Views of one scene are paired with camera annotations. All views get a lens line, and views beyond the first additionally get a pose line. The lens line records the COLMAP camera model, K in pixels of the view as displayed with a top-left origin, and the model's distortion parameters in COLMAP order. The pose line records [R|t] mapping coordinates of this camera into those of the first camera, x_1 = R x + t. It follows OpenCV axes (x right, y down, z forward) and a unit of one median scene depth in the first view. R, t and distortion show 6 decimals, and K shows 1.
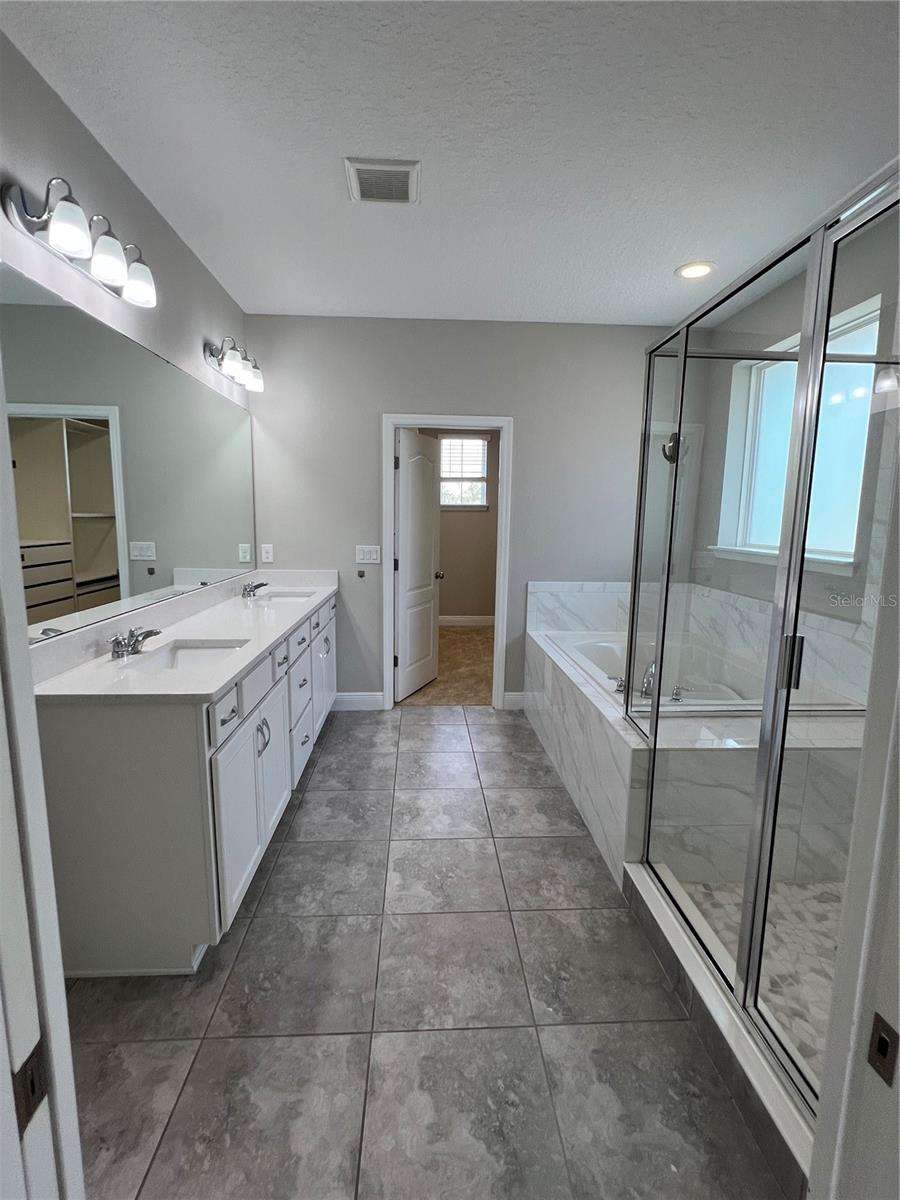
lens RADIAL K [[561.9, 0, 450.8], [0, 561.9, 599.5], [0, 0, 1]] dist [-0.003884, 0.002511]
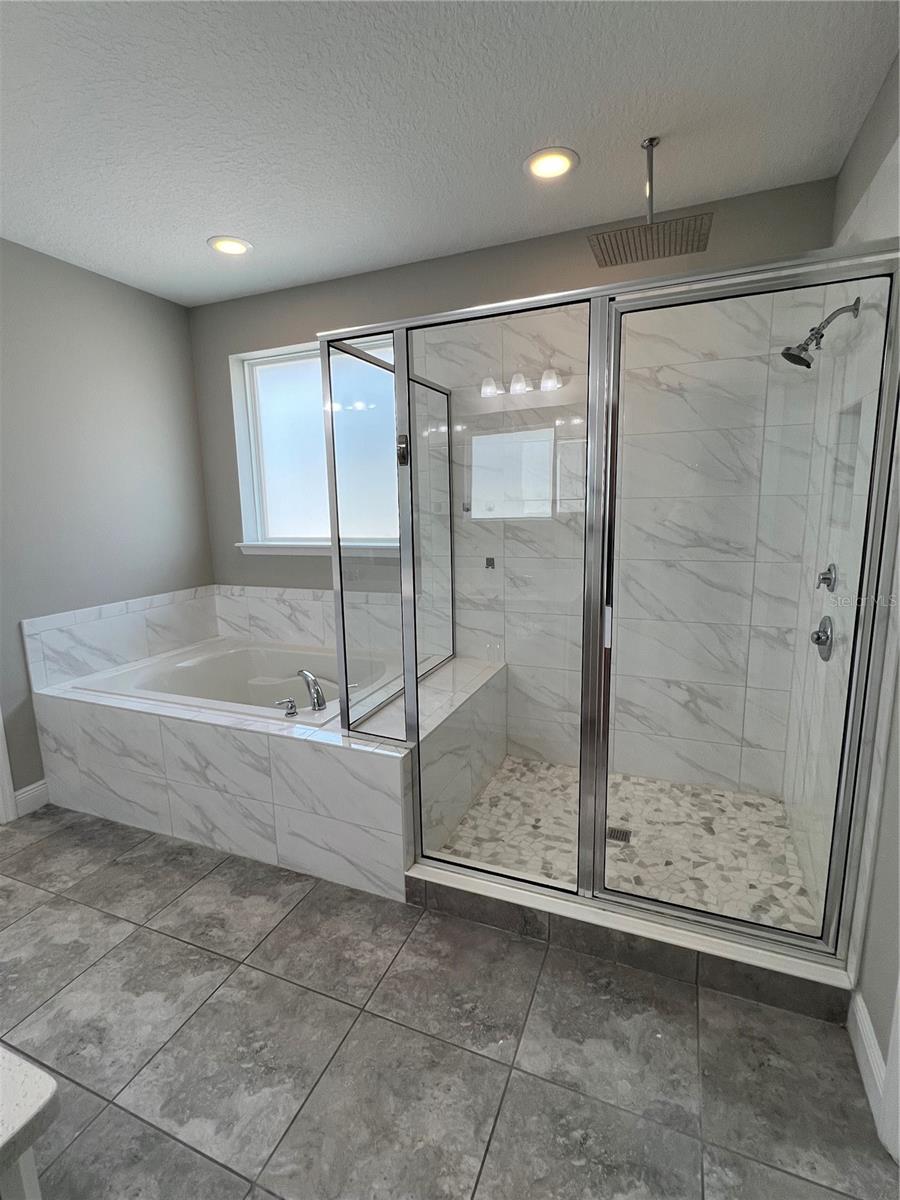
lens RADIAL K [[561.9, 0, 451.4], [0, 561.9, 595.7], [0, 0, 1]] dist [-0.003884, 0.002511]
pose [[0.427998, -0.174116, 0.886849, -0.403467], [0.161208, 0.980238, 0.114652, -0.094835], [-0.889286, 0.093897, 0.447609, 0.407997]]
